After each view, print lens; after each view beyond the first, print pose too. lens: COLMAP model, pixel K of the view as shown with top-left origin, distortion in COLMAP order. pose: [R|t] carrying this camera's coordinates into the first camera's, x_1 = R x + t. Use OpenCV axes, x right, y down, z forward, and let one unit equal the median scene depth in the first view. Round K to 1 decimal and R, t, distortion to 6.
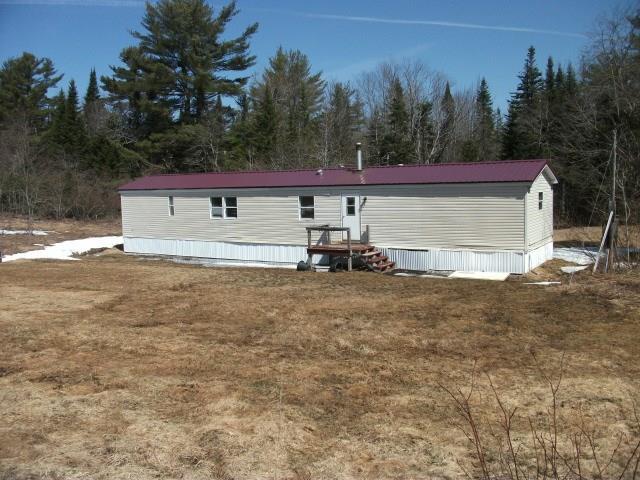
lens RADIAL K [[629.9, 0, 320.0], [0, 629.9, 240.0], [0, 0, 1]] dist [-0.129688, 0.008730]
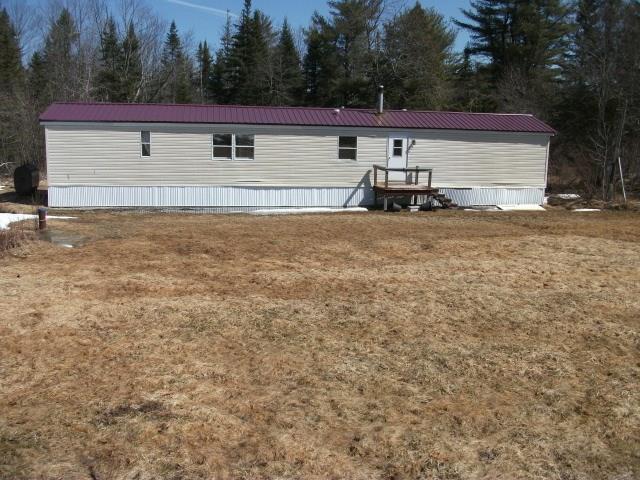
lens RADIAL K [[629.9, 0, 320.0], [0, 629.9, 240.0], [0, 0, 1]] dist [-0.129688, 0.008730]
pose [[0.714821, -0.089305, 0.693582, -0.736685], [0.020591, 0.994070, 0.106774, -0.015287], [-0.699004, -0.062043, 0.712421, 0.328816]]
